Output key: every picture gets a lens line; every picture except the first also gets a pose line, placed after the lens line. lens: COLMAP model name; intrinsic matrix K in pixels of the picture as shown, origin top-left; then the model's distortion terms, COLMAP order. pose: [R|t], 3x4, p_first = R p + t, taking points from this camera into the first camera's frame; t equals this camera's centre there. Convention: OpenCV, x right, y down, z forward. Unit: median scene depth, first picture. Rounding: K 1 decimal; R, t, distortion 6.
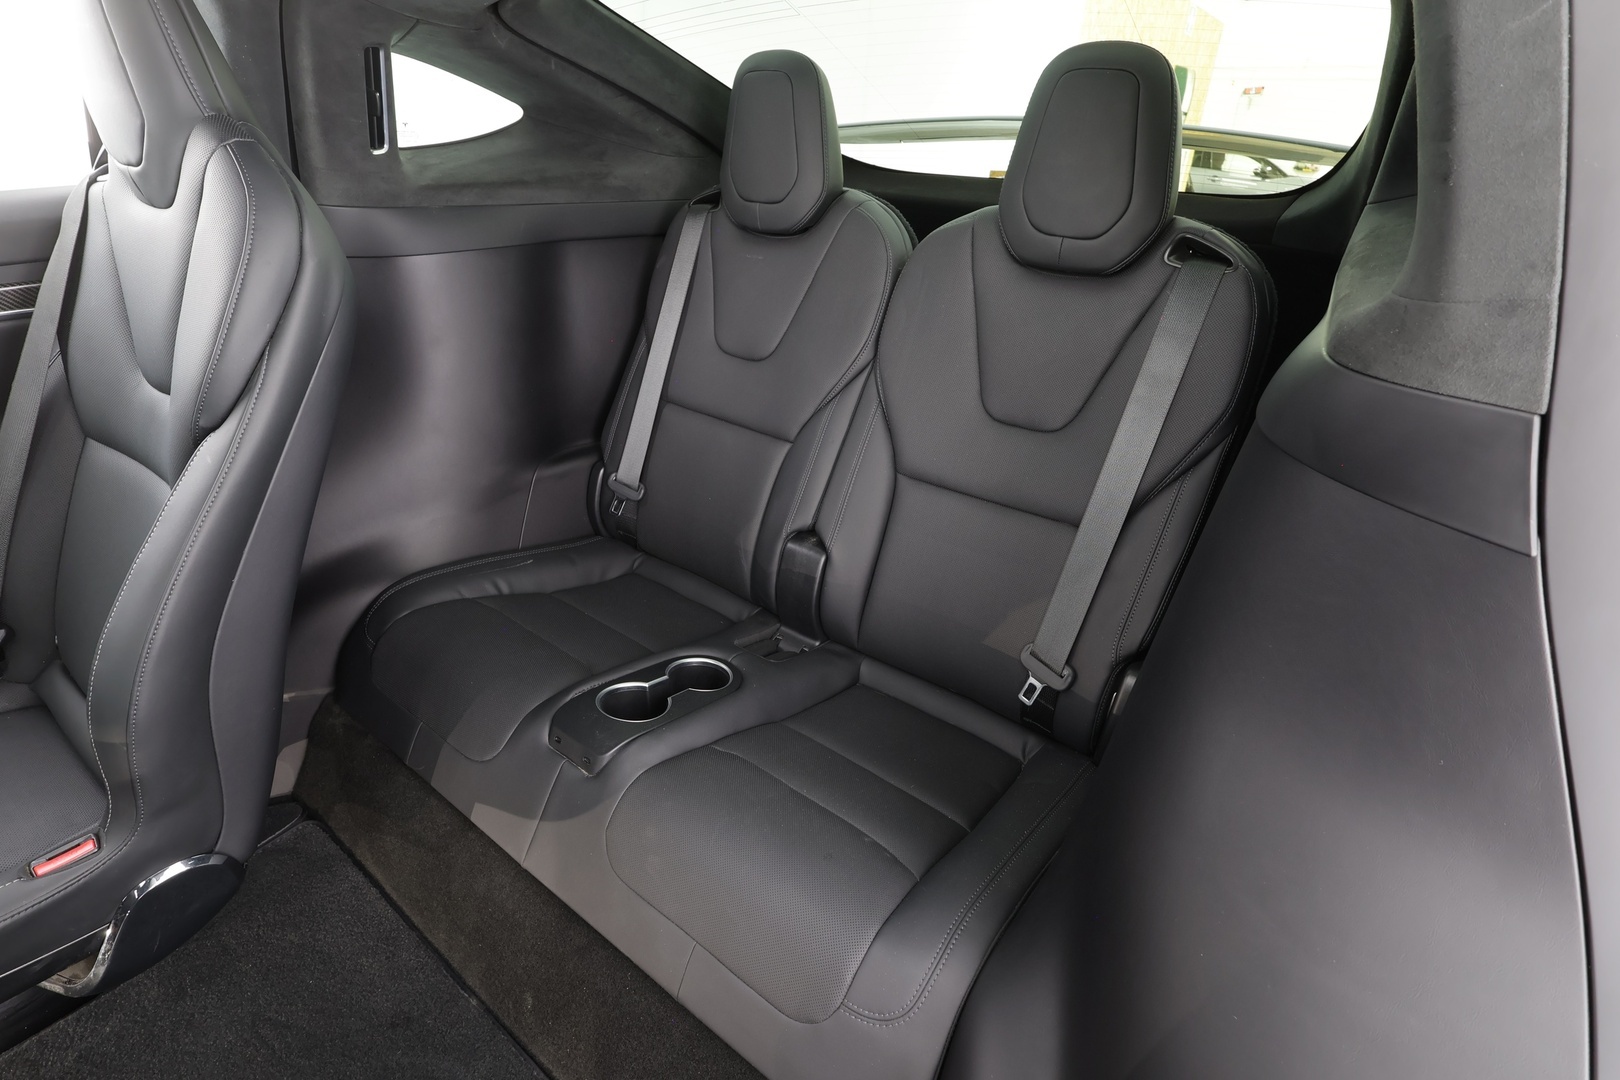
lens RADIAL K [[815.2, 0, 796.5], [0, 815.2, 551.0], [0, 0, 1]] dist [0.001923, 0.000965]
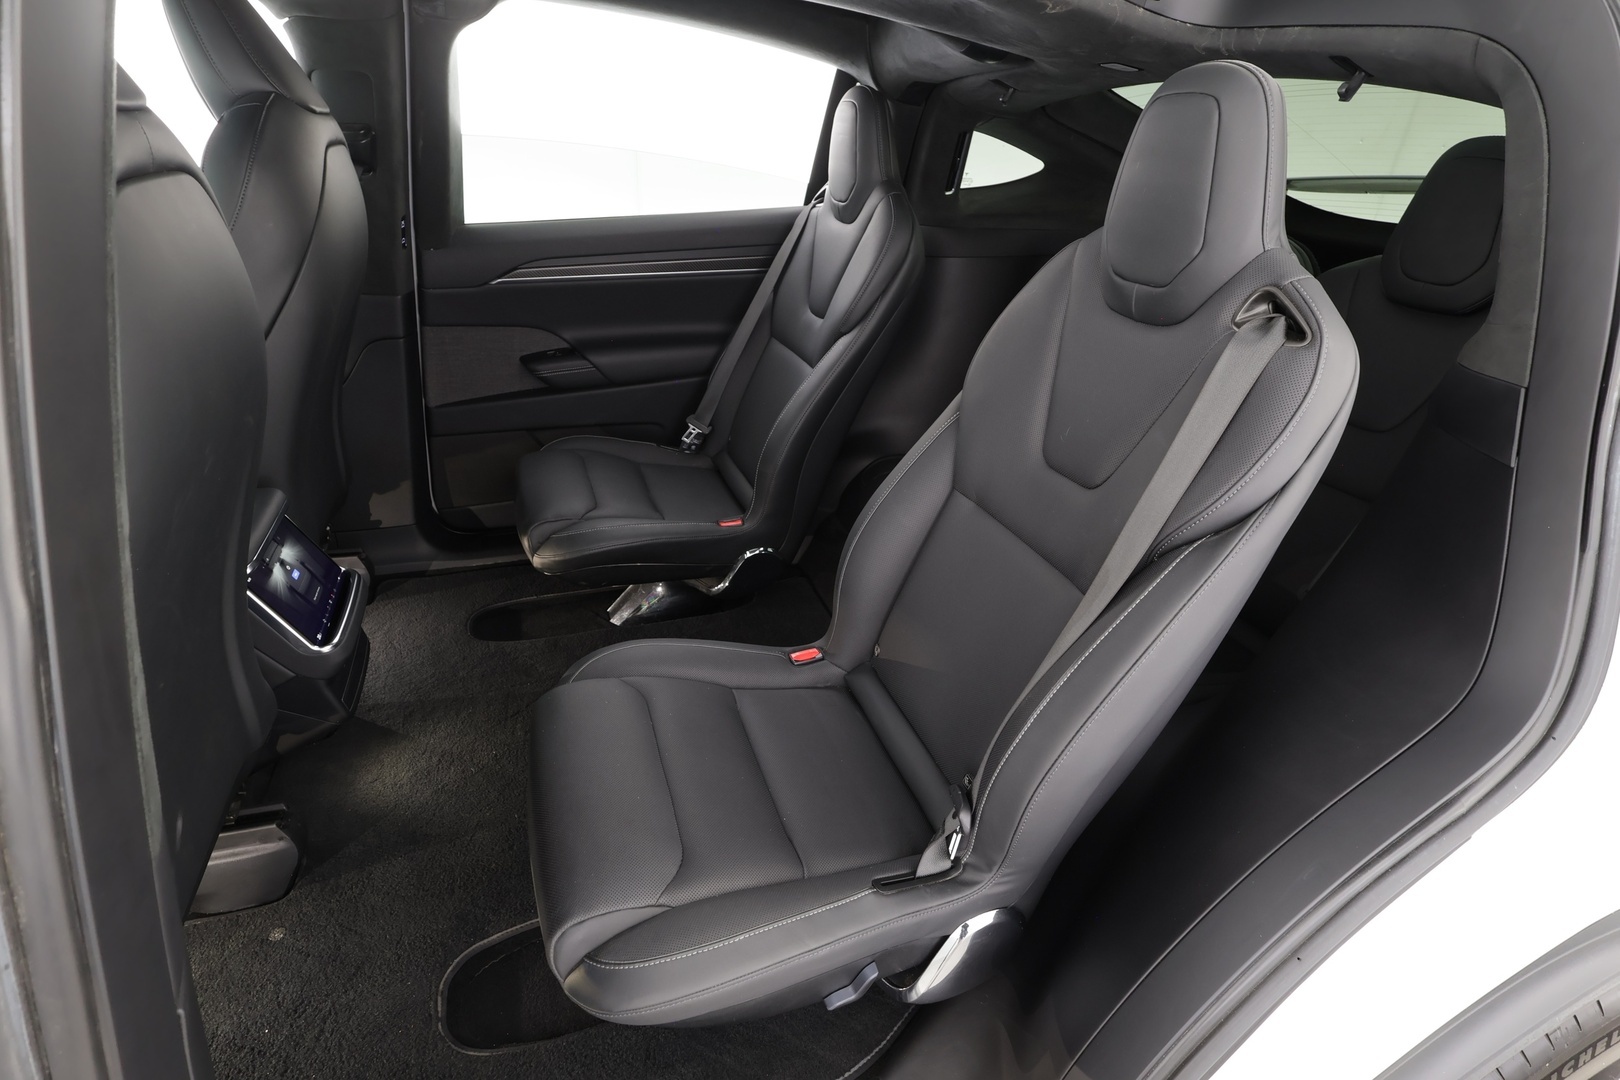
lens RADIAL K [[815.2, 0, 796.5], [0, 815.2, 551.0], [0, 0, 1]] dist [0.001923, 0.000965]
pose [[0.844852, 0.249954, -0.473020, 0.238283], [-0.256660, 0.965125, 0.051576, 0.259015], [0.469415, 0.077831, 0.879541, -0.688388]]
